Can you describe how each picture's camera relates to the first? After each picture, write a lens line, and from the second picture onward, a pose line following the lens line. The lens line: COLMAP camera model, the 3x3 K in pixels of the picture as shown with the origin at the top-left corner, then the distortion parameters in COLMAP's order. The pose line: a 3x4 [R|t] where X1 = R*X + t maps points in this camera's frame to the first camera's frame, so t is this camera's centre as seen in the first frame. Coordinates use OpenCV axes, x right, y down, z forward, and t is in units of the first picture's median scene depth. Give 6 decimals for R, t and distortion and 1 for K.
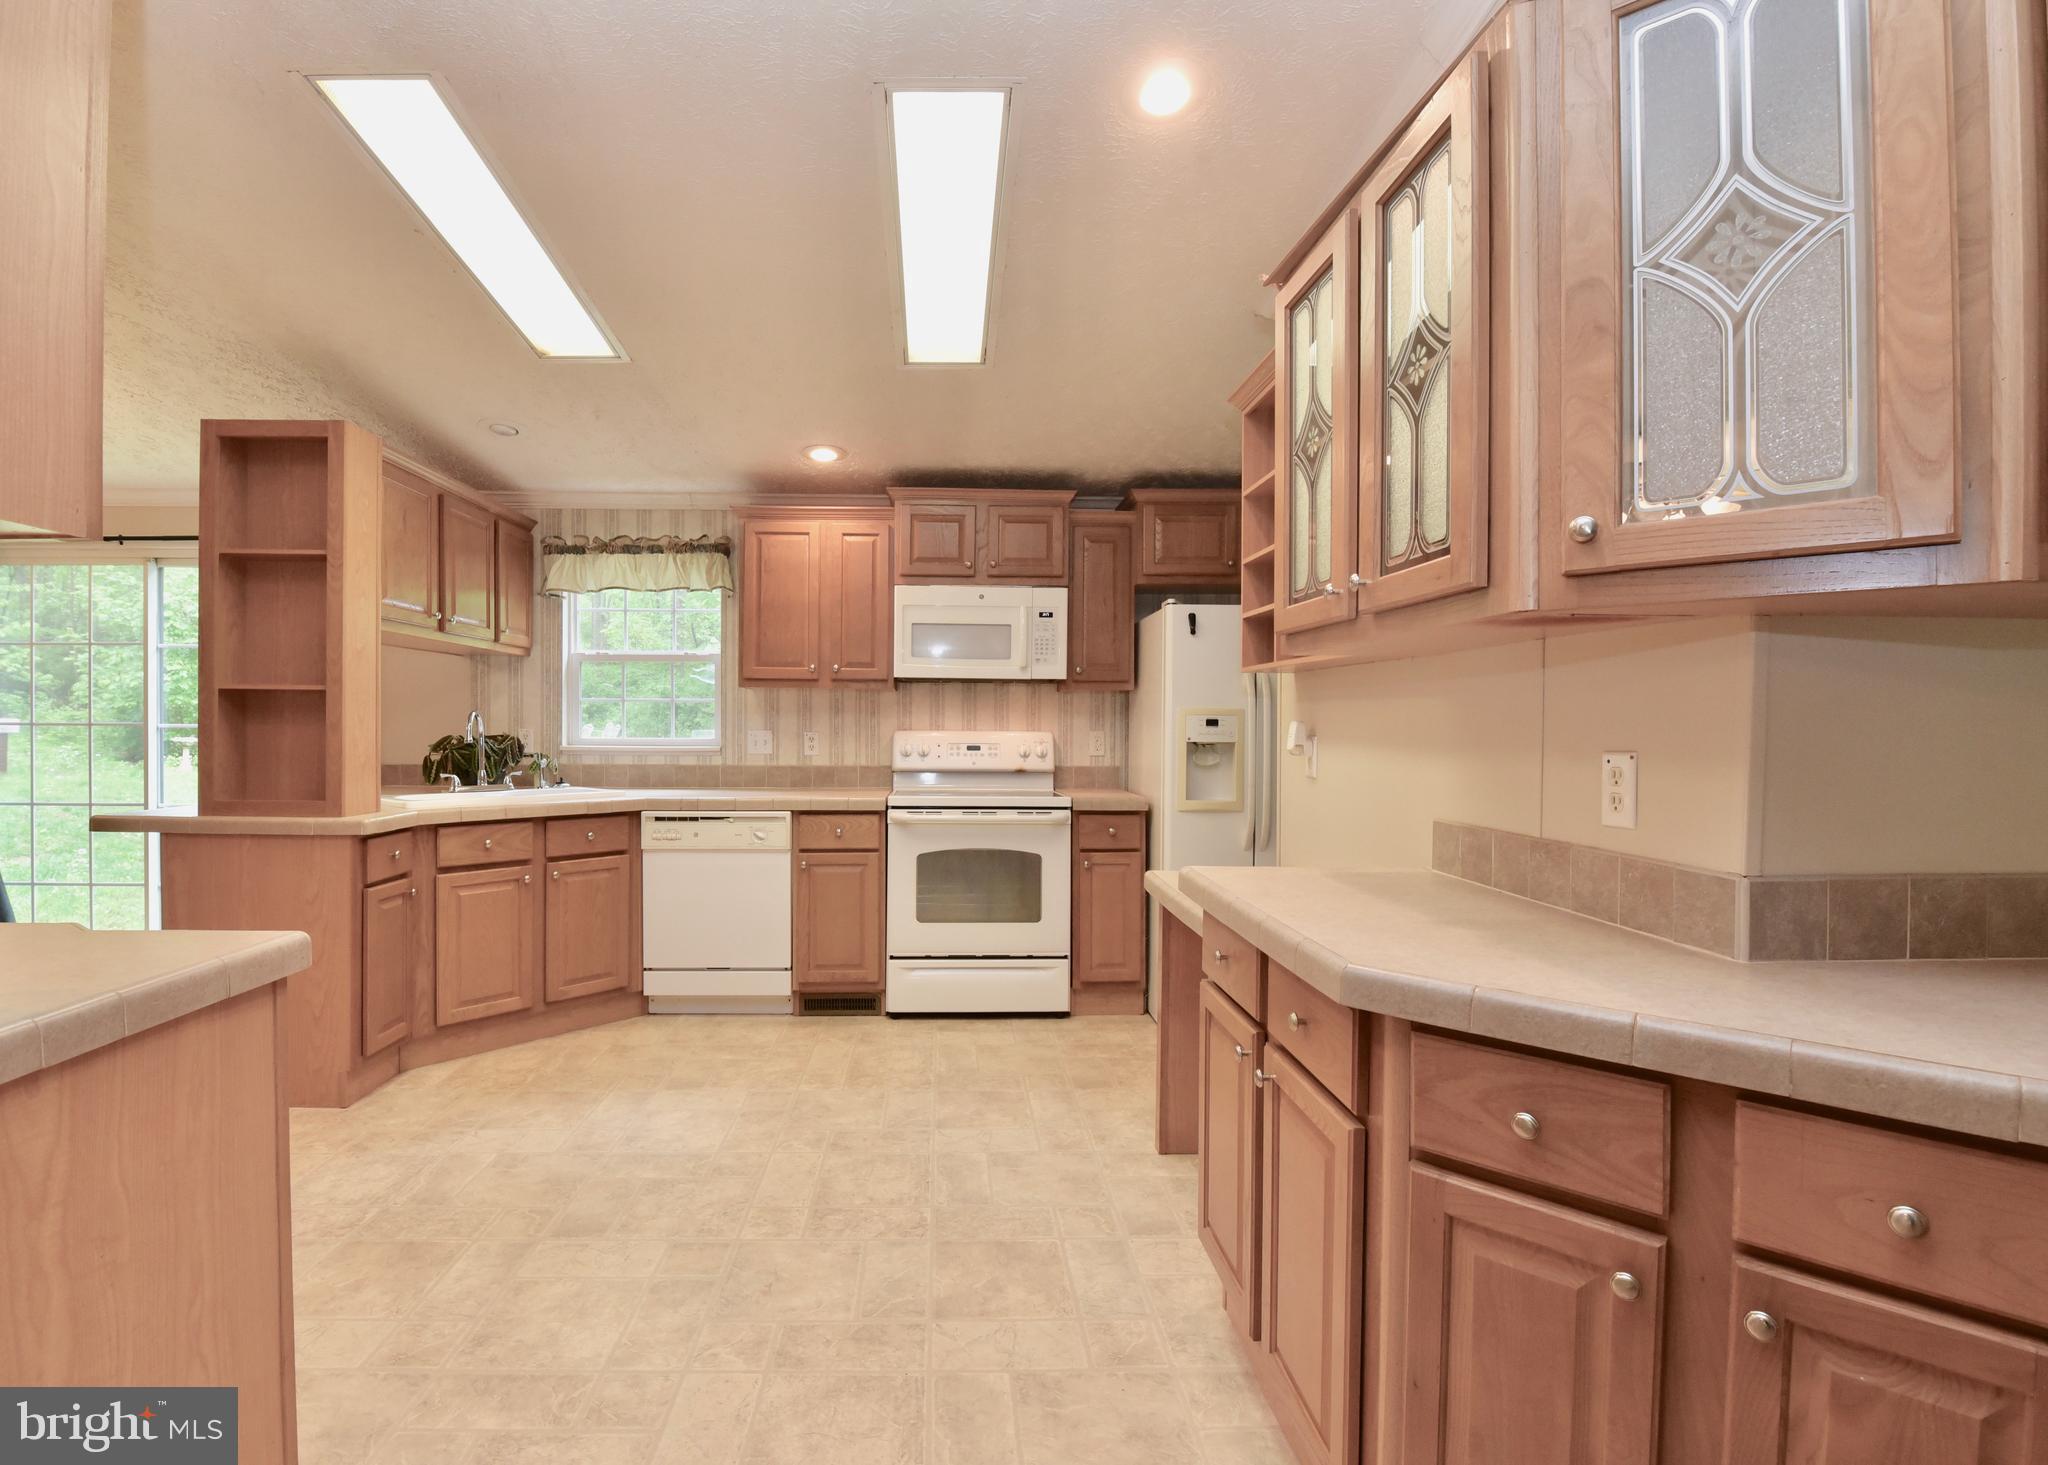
lens RADIAL K [[933.5, 0, 1022.4], [0, 933.5, 726.2], [0, 0, 1]] dist [-0.000275, -0.000011]
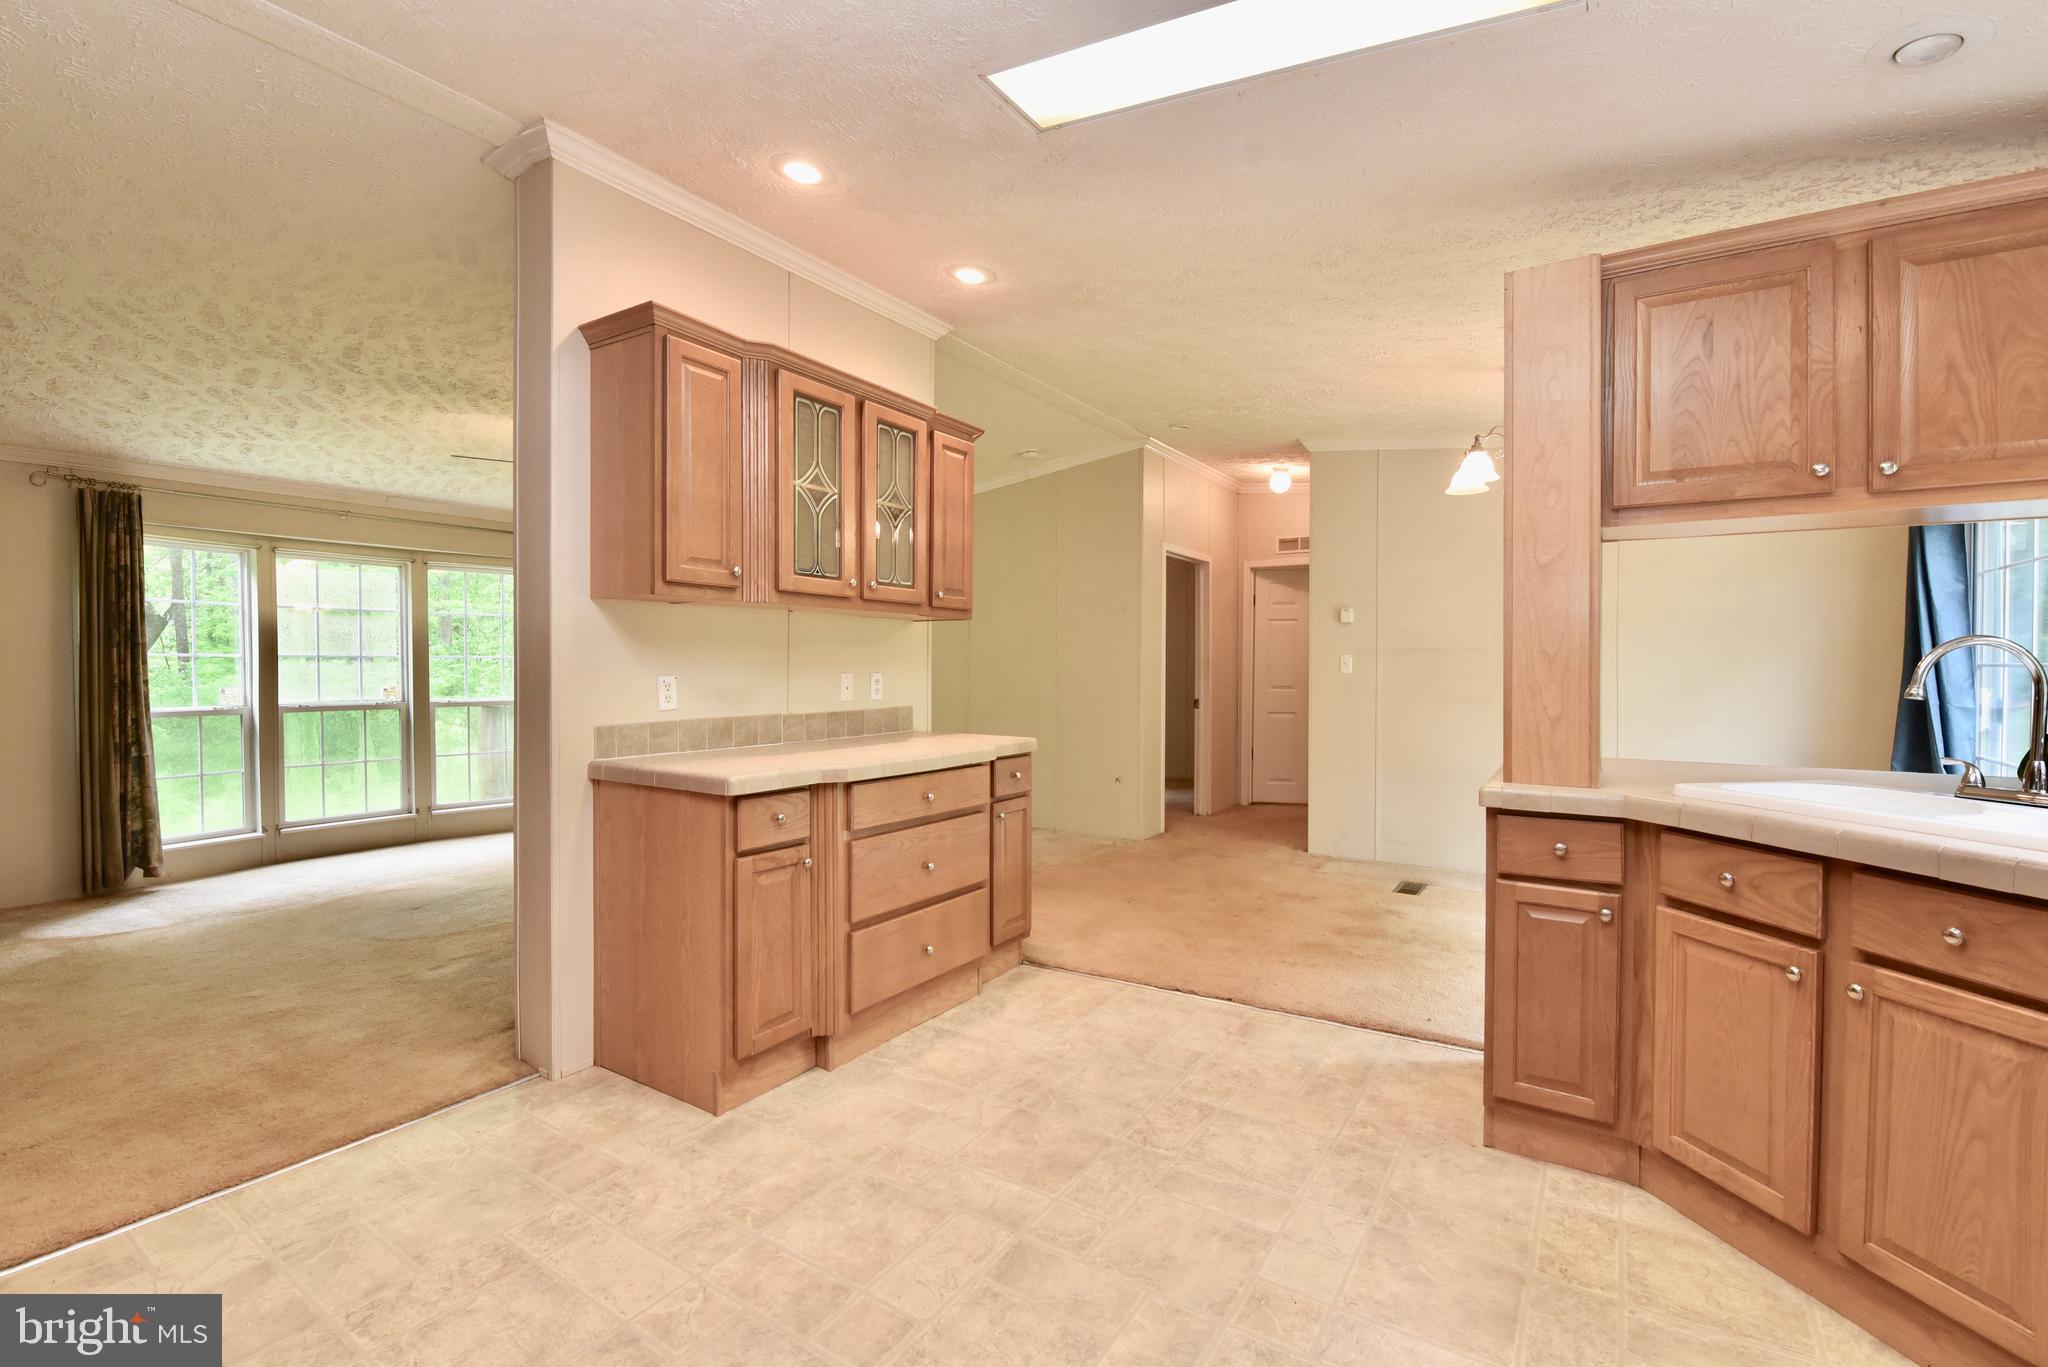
lens RADIAL K [[896.7, 0, 1018.0], [0, 896.7, 683.4], [0, 0, 1]] dist [-0.009250, 0.000107]
pose [[-0.622451, 0.009604, -0.782600, 0.111820], [-0.003828, 0.999875, 0.015315, 0.004381], [0.782649, 0.012529, -0.622337, 1.118393]]
